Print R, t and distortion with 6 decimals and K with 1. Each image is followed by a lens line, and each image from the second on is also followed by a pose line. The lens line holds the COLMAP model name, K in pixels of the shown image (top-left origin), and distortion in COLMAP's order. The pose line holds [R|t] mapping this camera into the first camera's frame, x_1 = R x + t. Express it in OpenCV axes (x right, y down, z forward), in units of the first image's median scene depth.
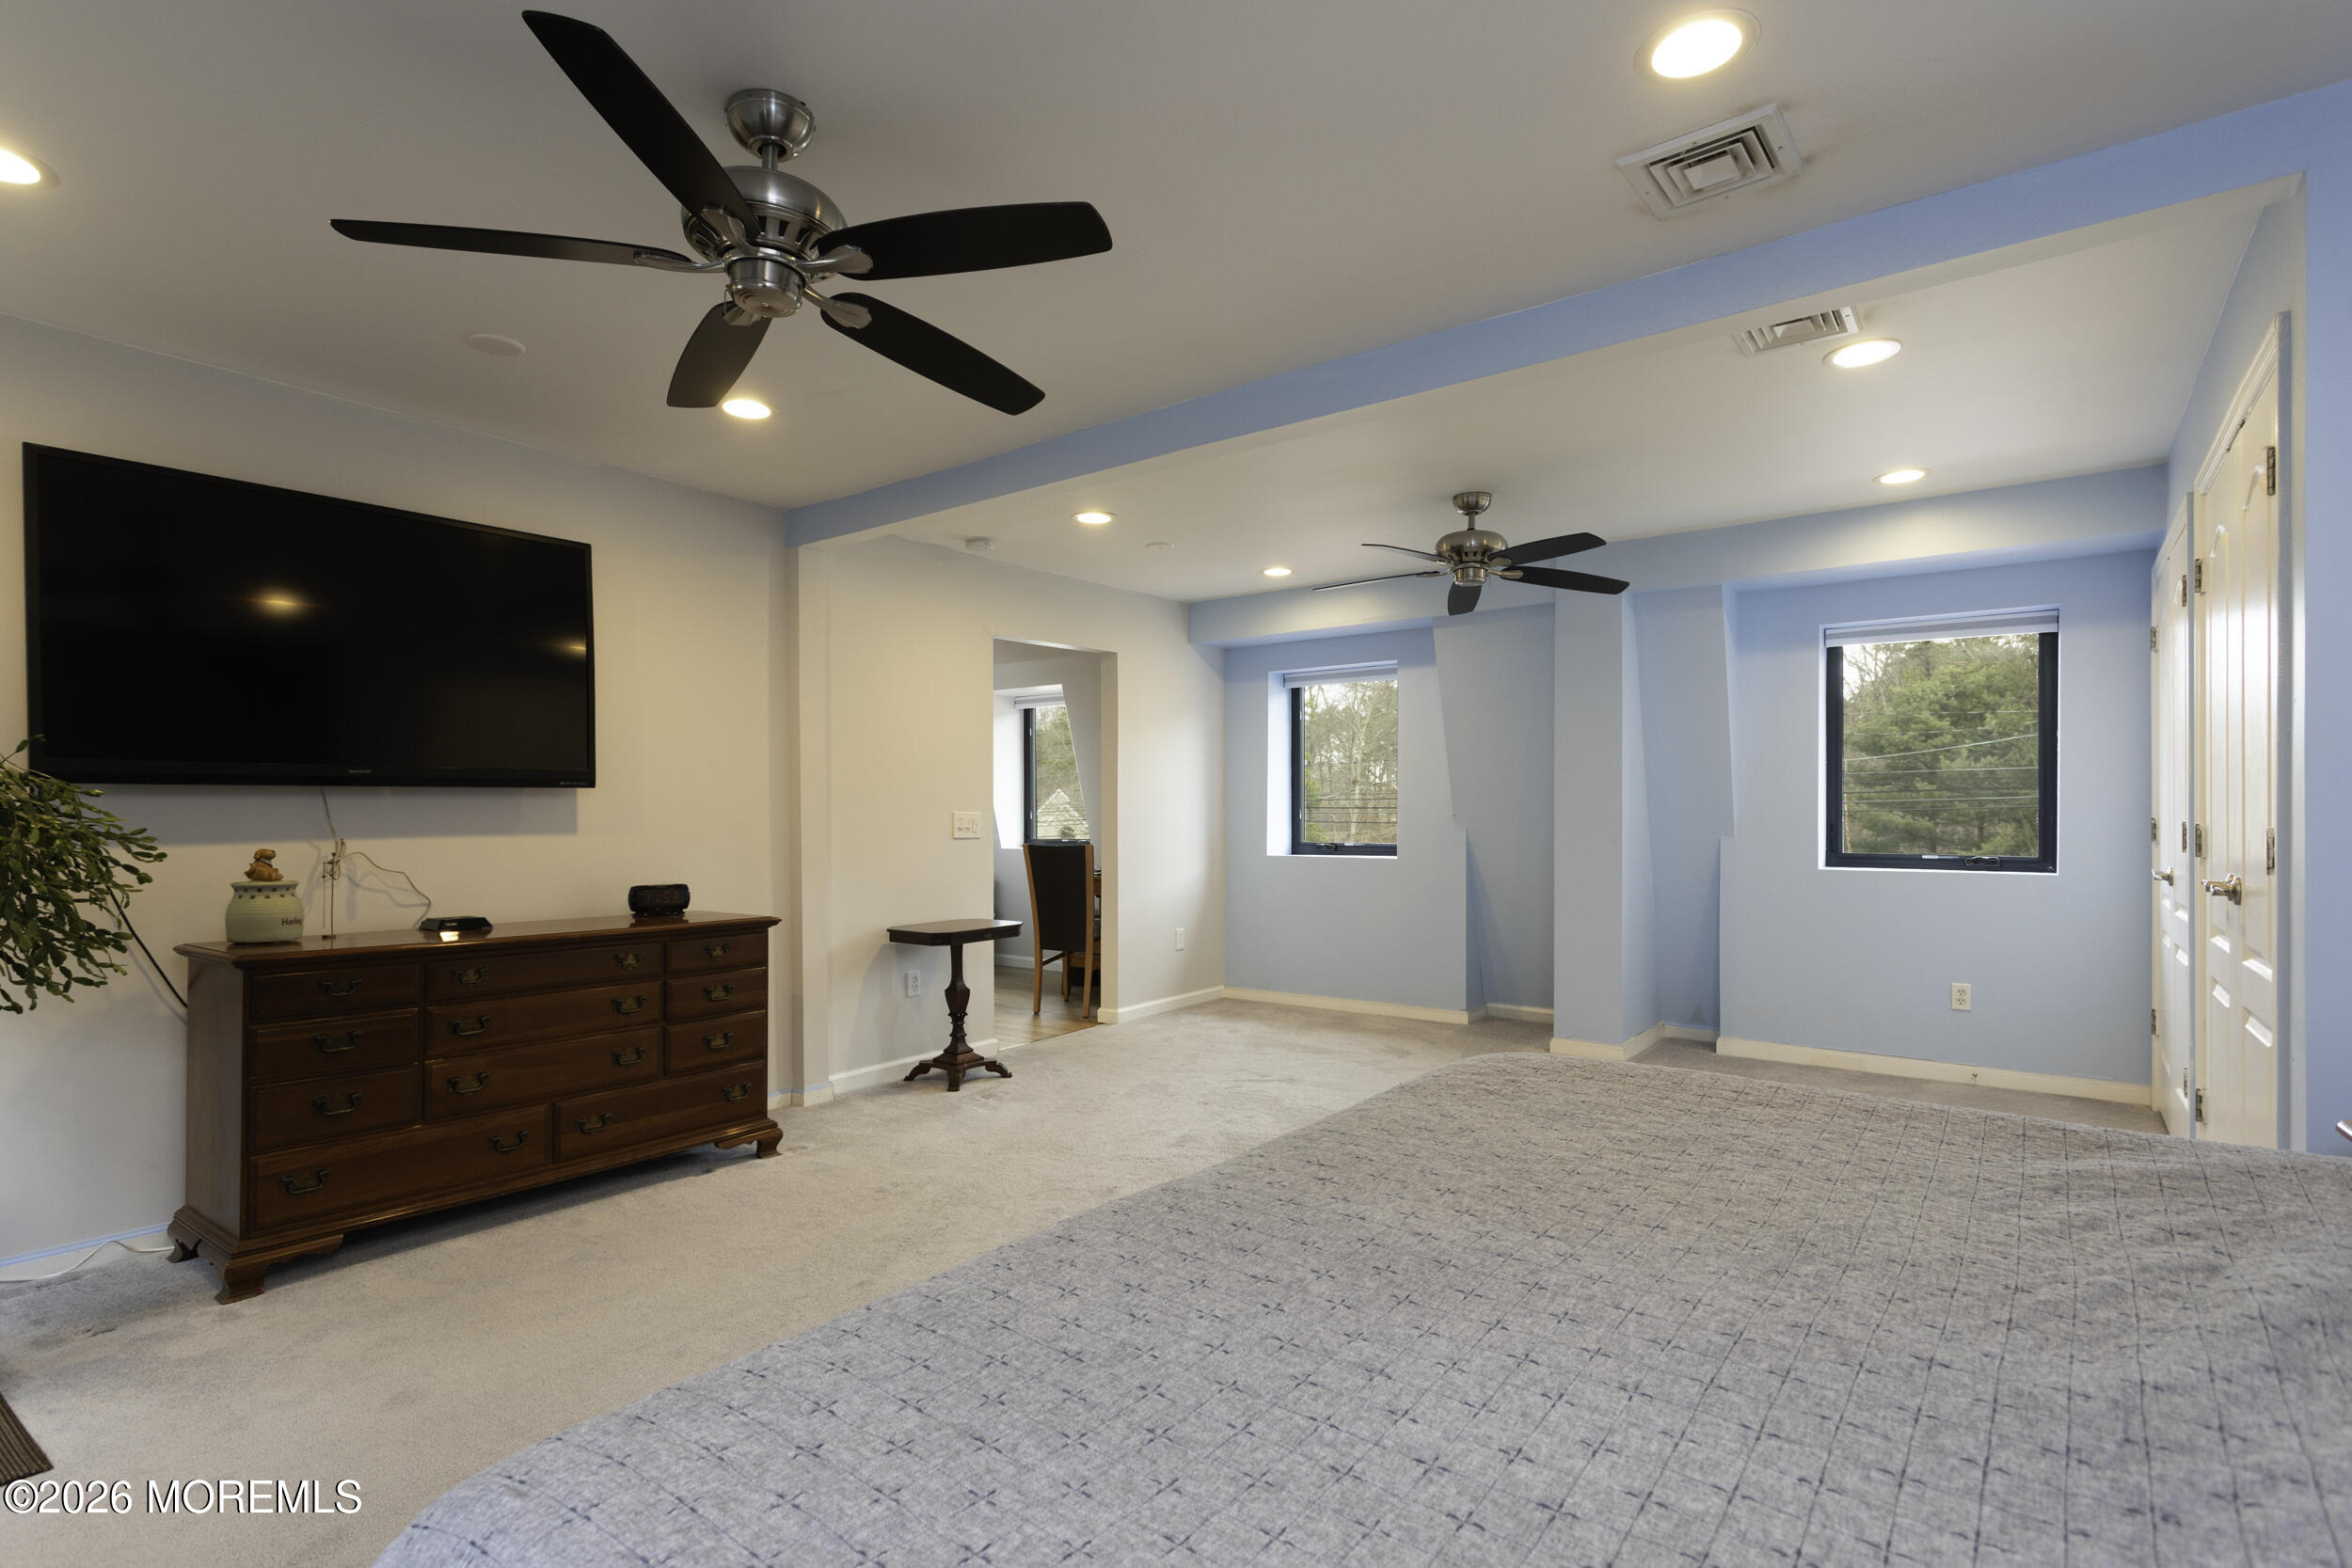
lens RADIAL K [[1146.6, 0, 1172.3], [0, 1146.6, 803.5], [0, 0, 1]] dist [0.001753, 0.000863]
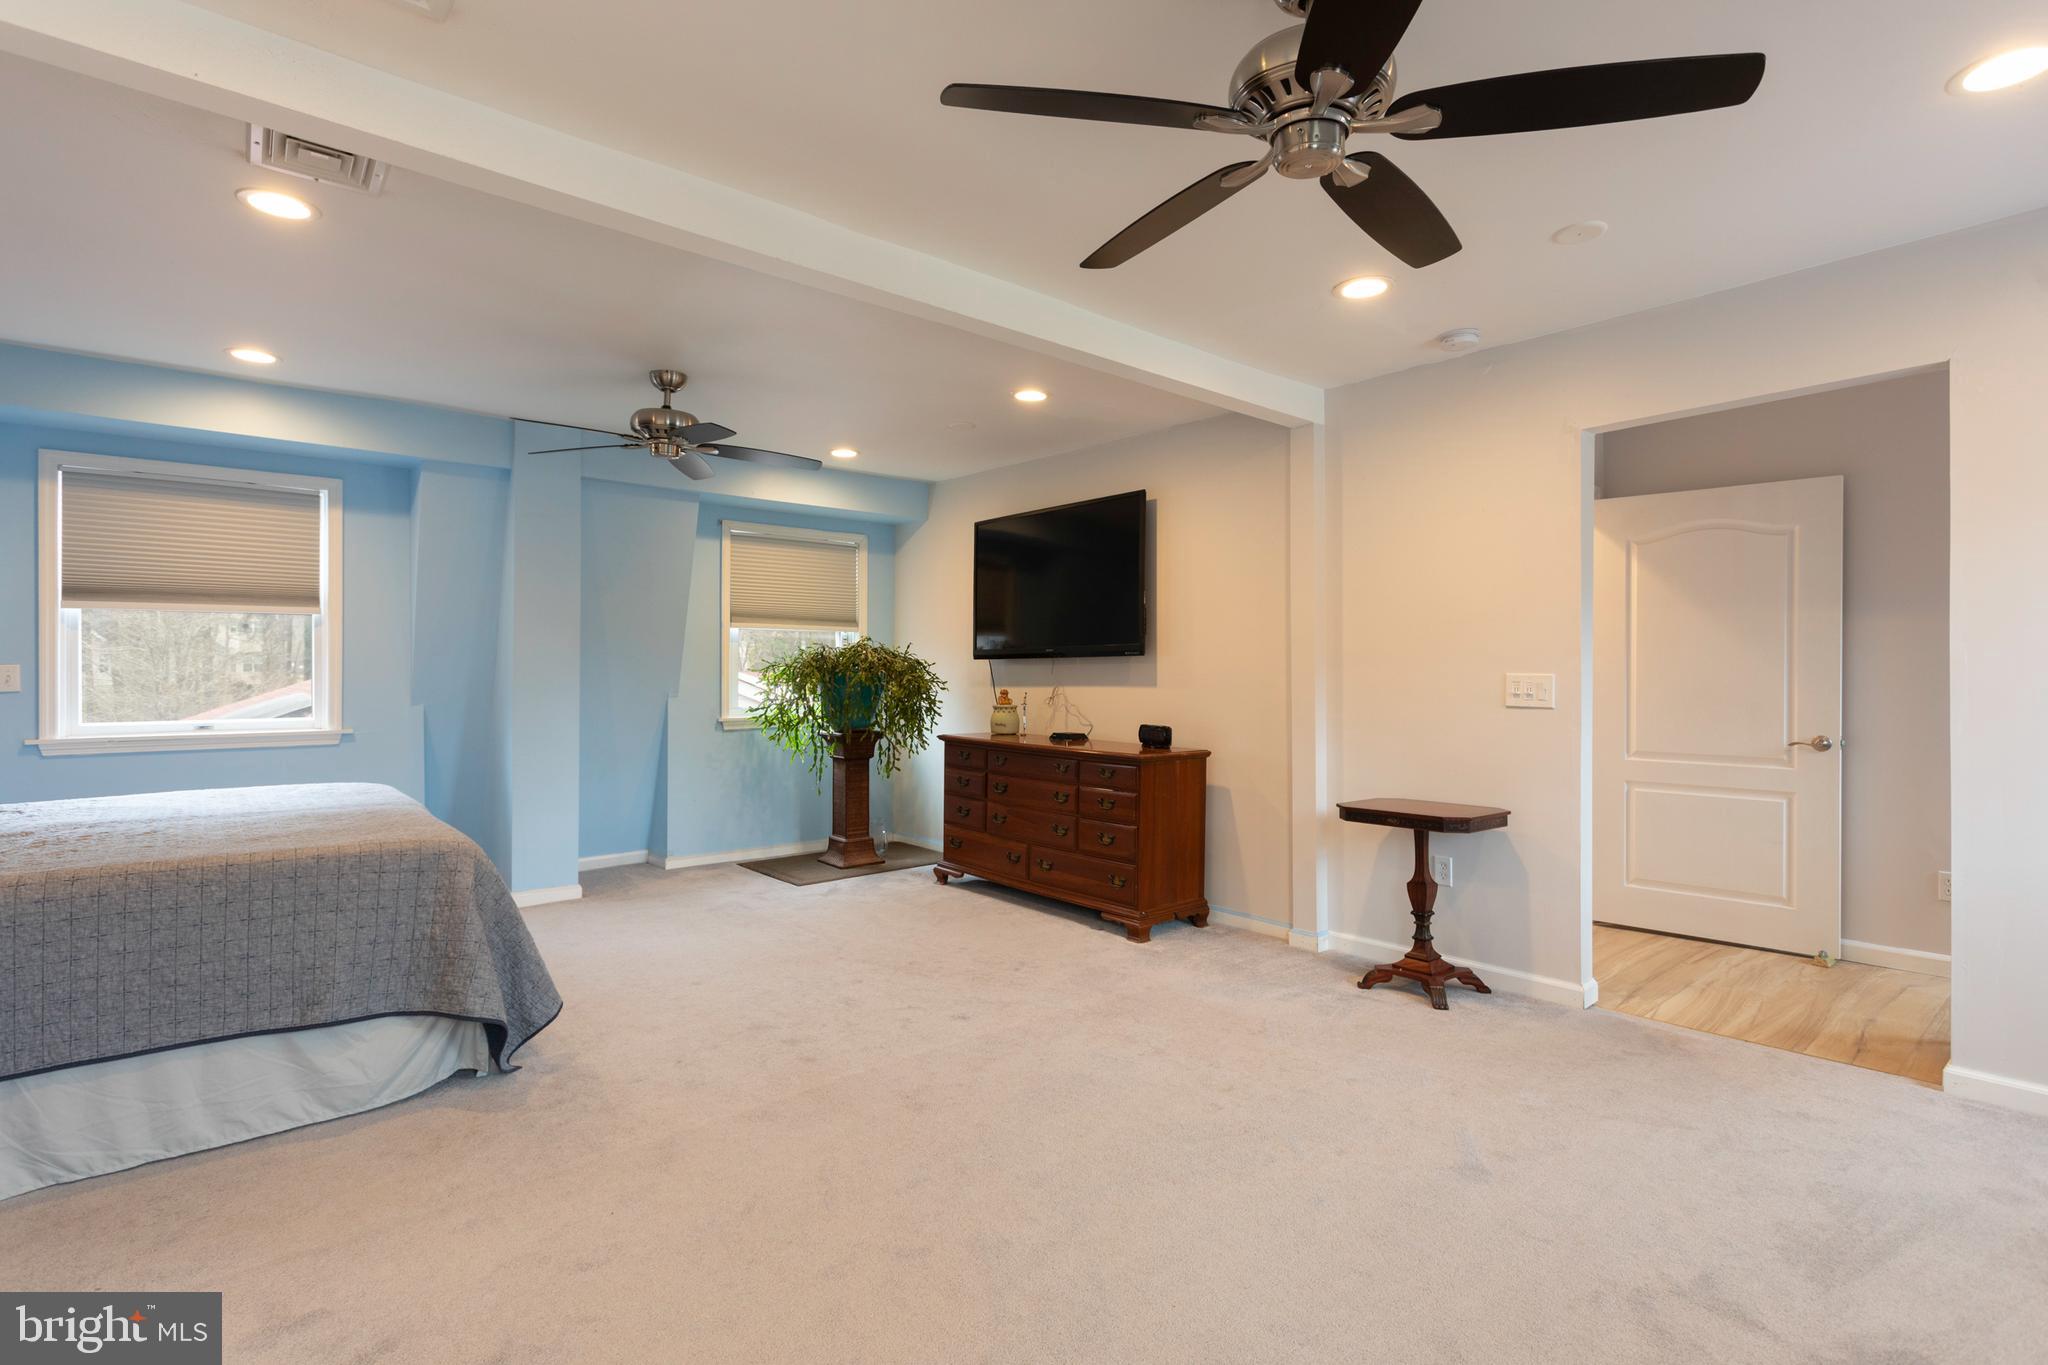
lens RADIAL K [[998.5, 0, 1031.3], [0, 998.5, 674.8], [0, 0, 1]] dist [0.001753, 0.000863]
pose [[-0.209068, 0.005578, -0.977885, 0.760409], [0.003911, 0.999981, 0.004868, 0.004069], [0.977893, -0.002807, -0.209086, 1.118595]]
